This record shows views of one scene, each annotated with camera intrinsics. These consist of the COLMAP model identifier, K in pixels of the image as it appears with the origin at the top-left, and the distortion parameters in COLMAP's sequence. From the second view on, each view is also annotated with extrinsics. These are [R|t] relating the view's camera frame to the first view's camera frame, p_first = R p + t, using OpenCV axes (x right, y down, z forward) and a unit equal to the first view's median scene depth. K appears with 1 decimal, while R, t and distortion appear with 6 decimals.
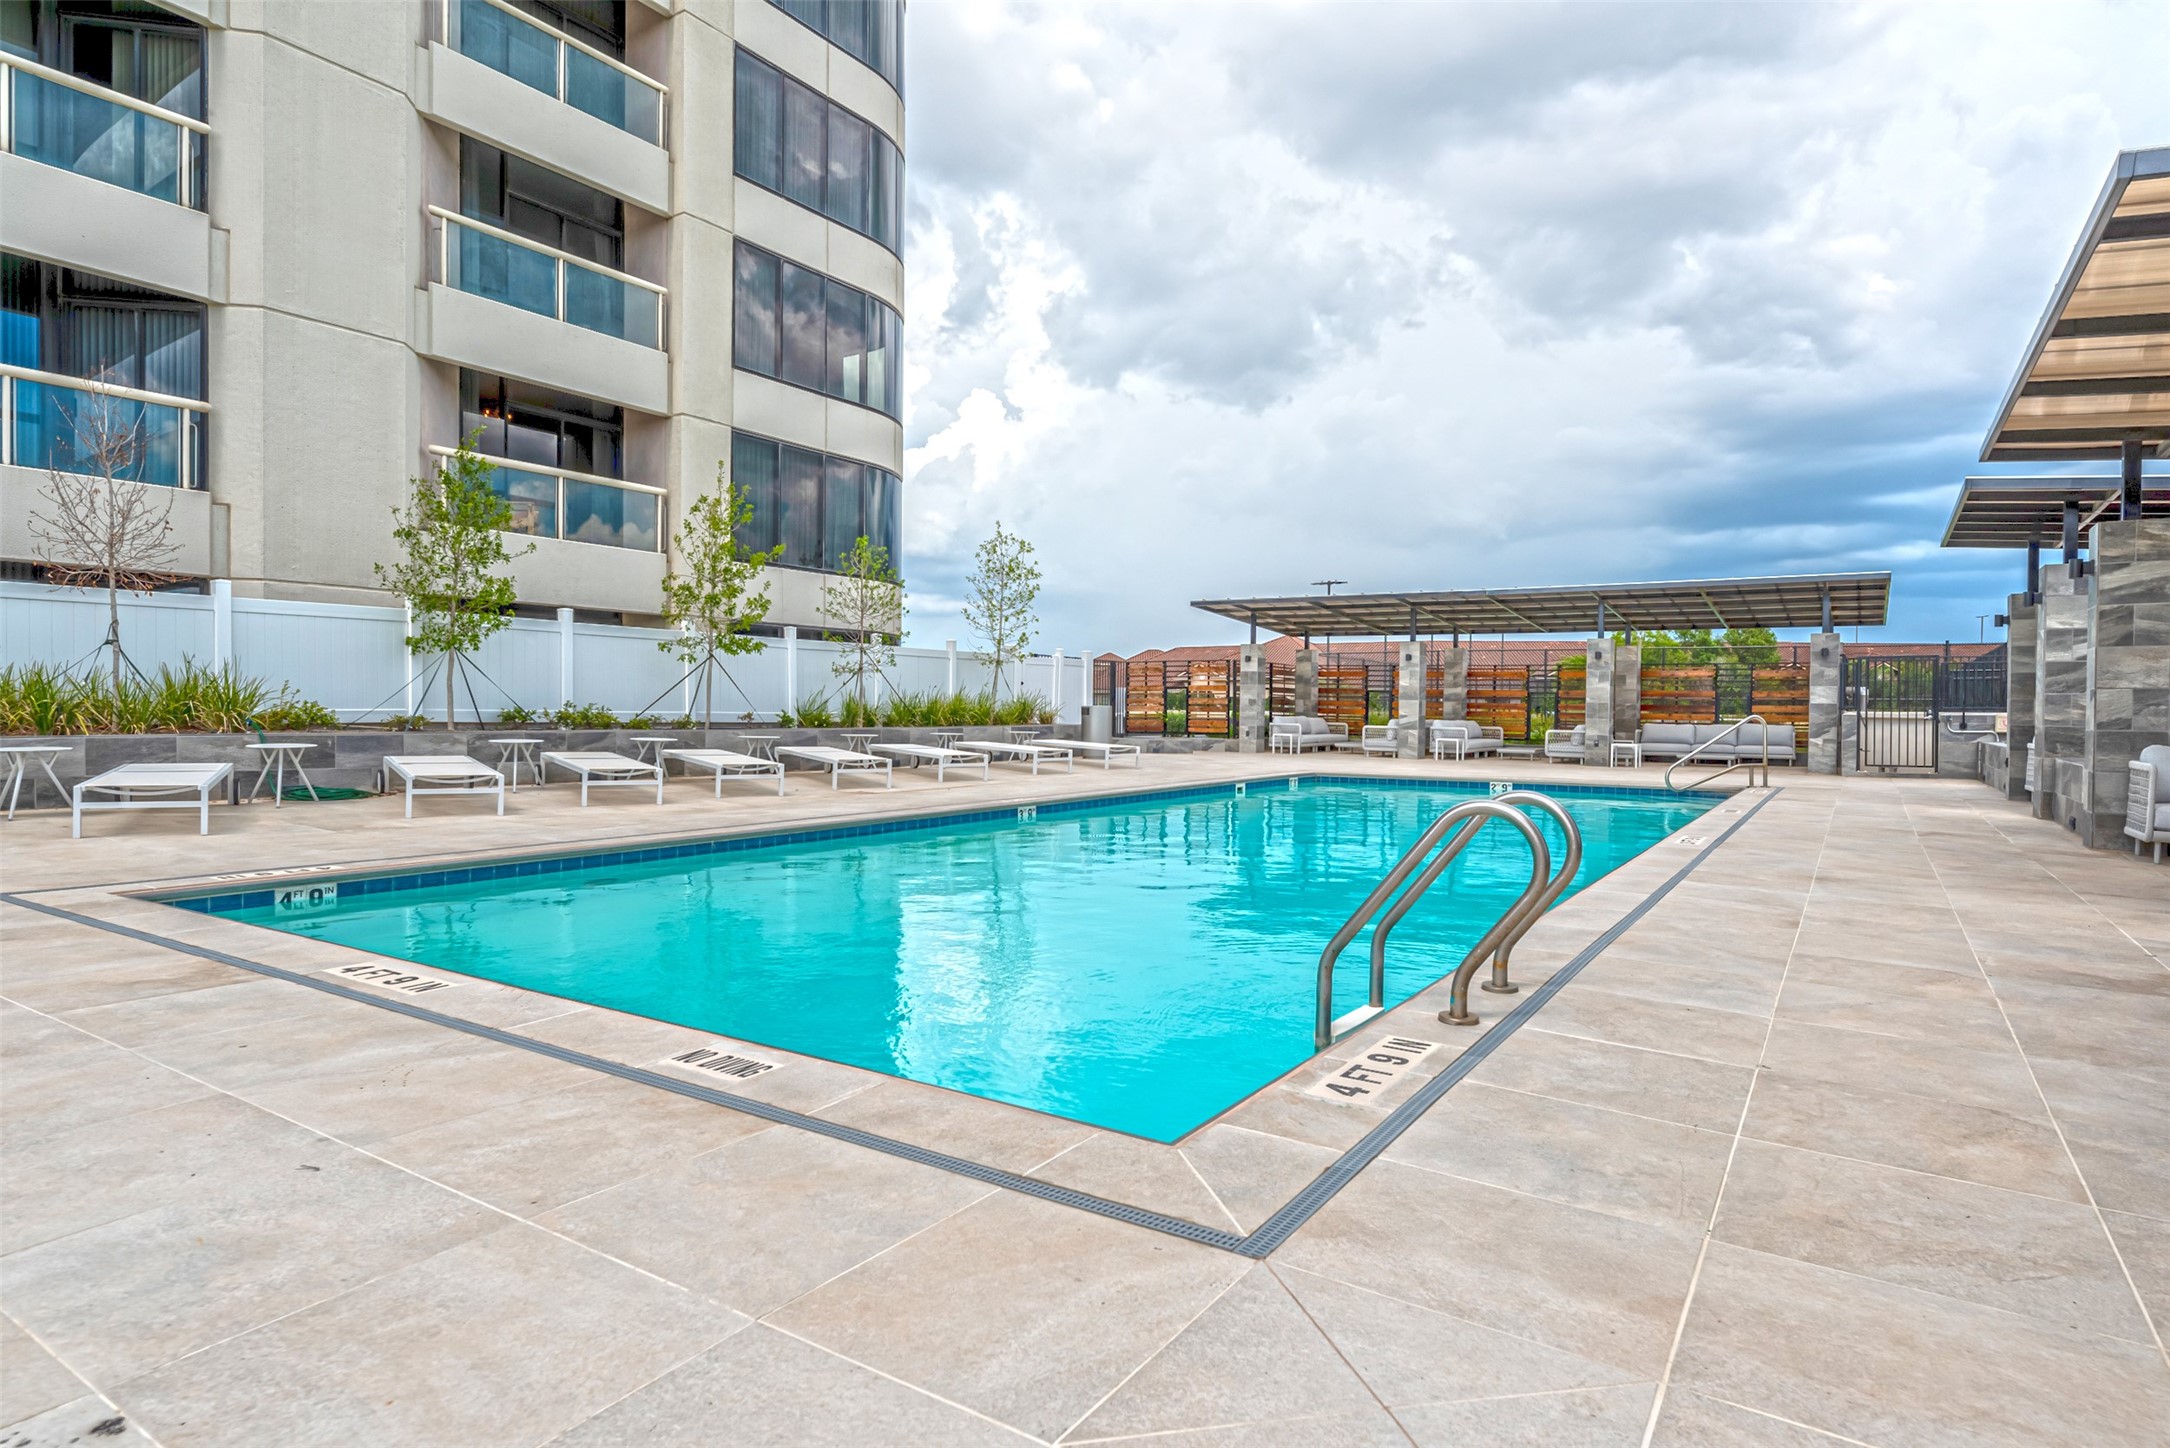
lens RADIAL K [[1173.7, 0, 1103.5], [0, 1173.7, 729.3], [0, 0, 1]] dist [-0.001710, 0.000288]
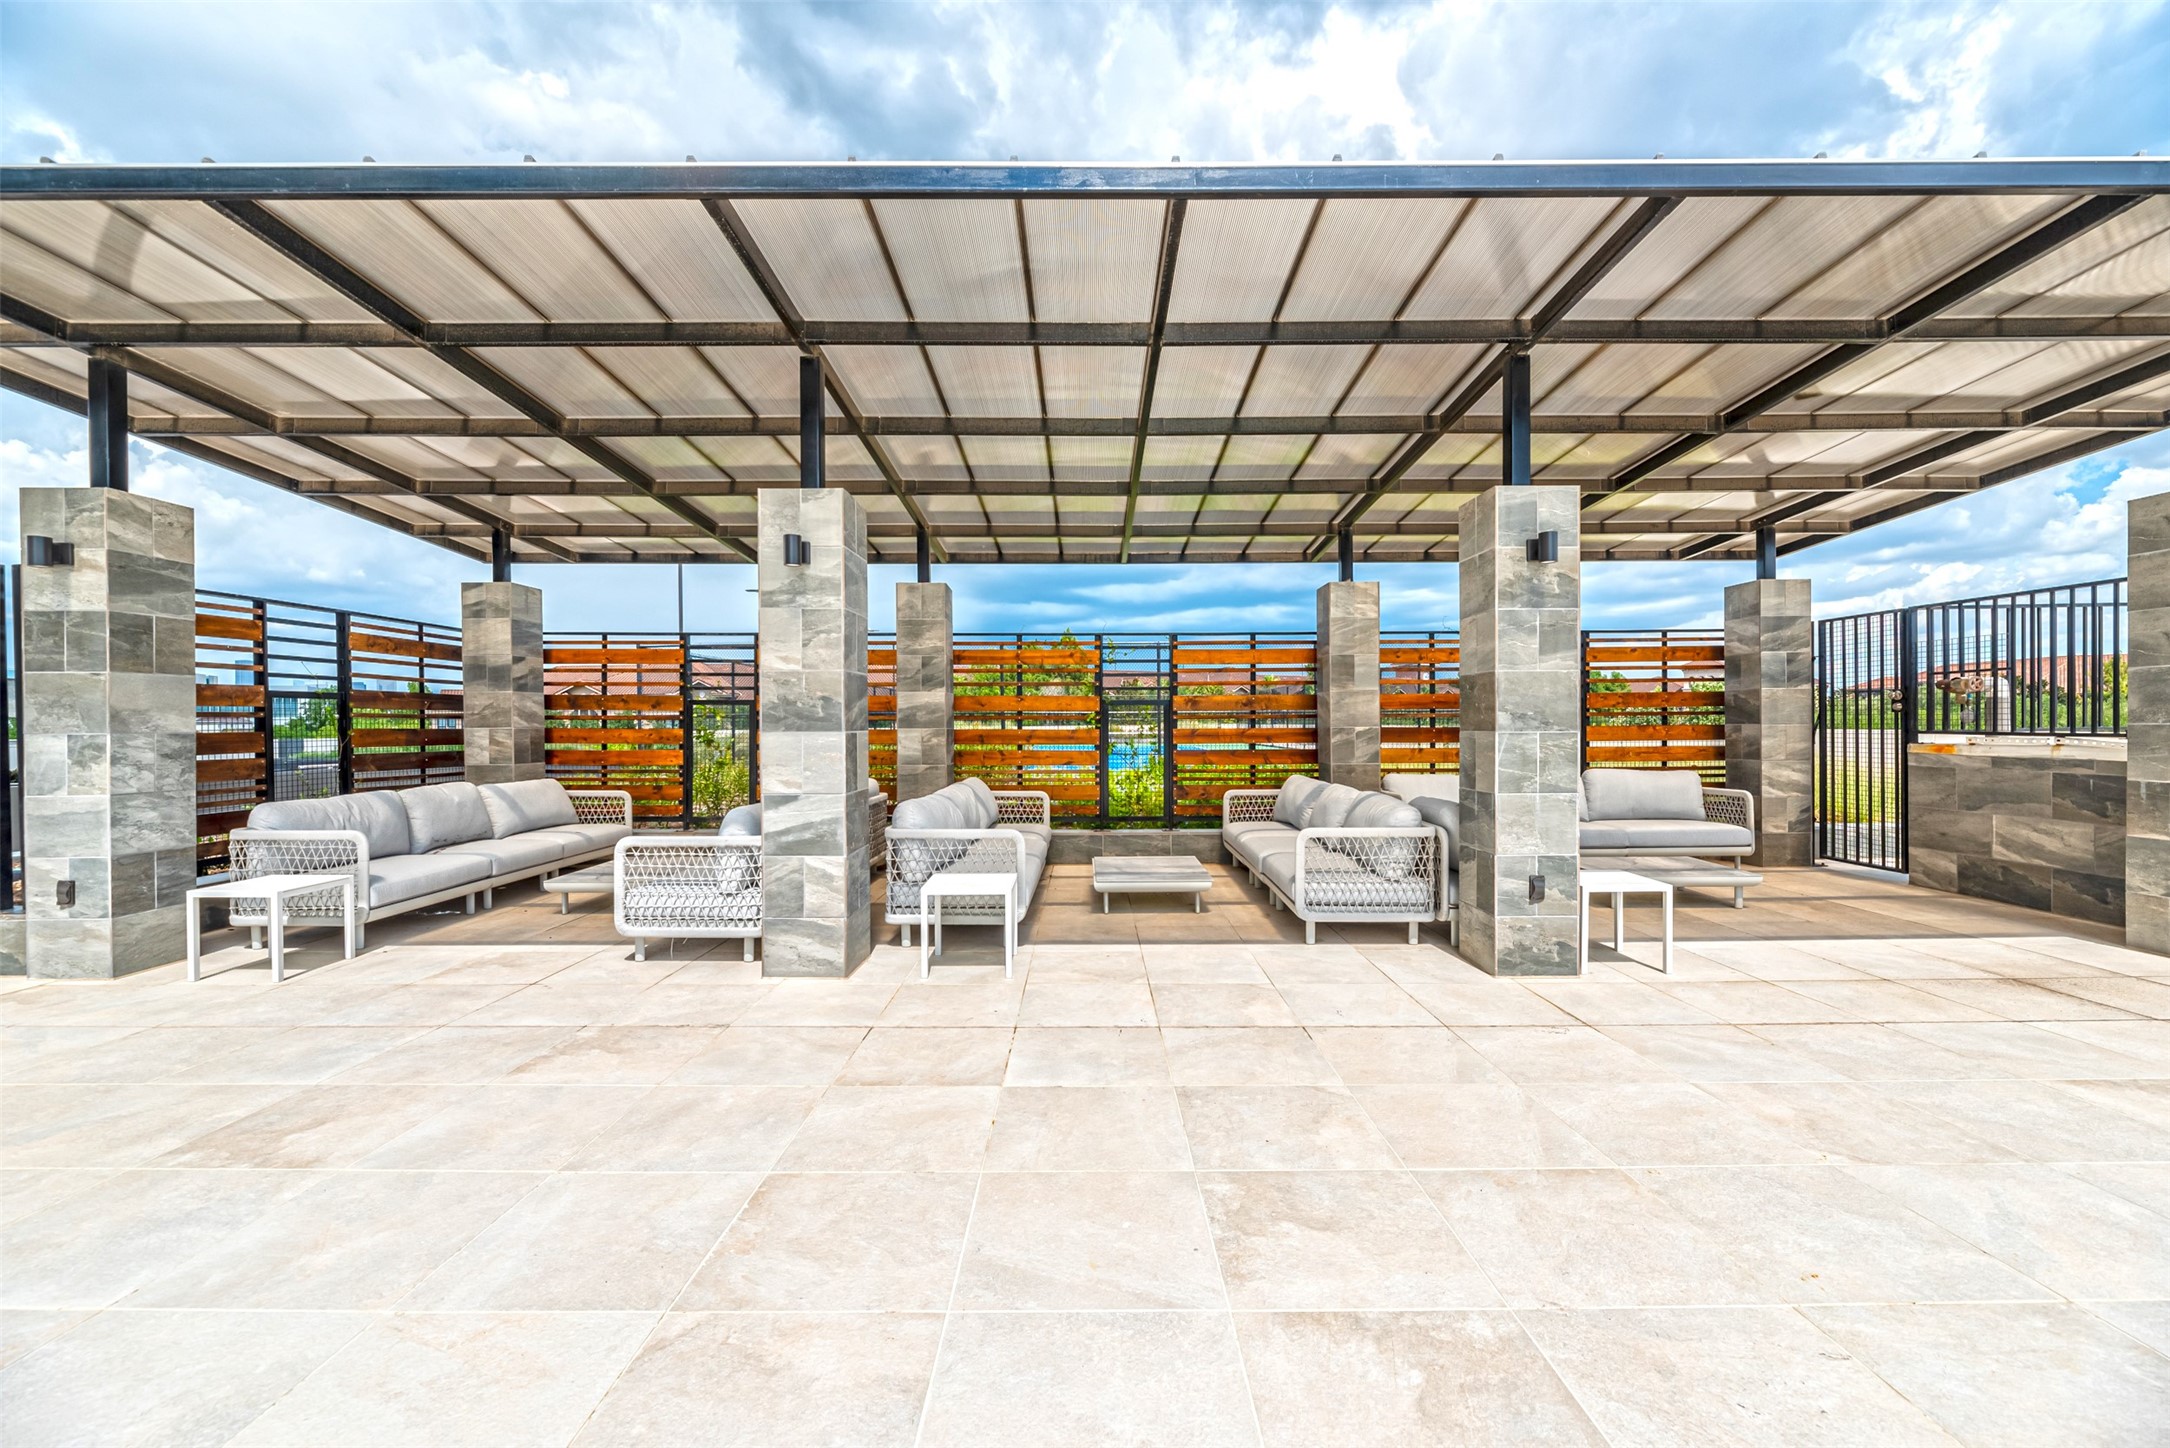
lens RADIAL K [[860.8, 0, 1088.0], [0, 860.8, 727.3], [0, 0, 1]] dist [-0.000036, 0.000040]
pose [[0.843321, -0.019522, 0.537056, 0.199283], [0.026103, 0.999648, -0.004652, -0.021725], [-0.536776, 0.017942, 0.843534, 0.760257]]
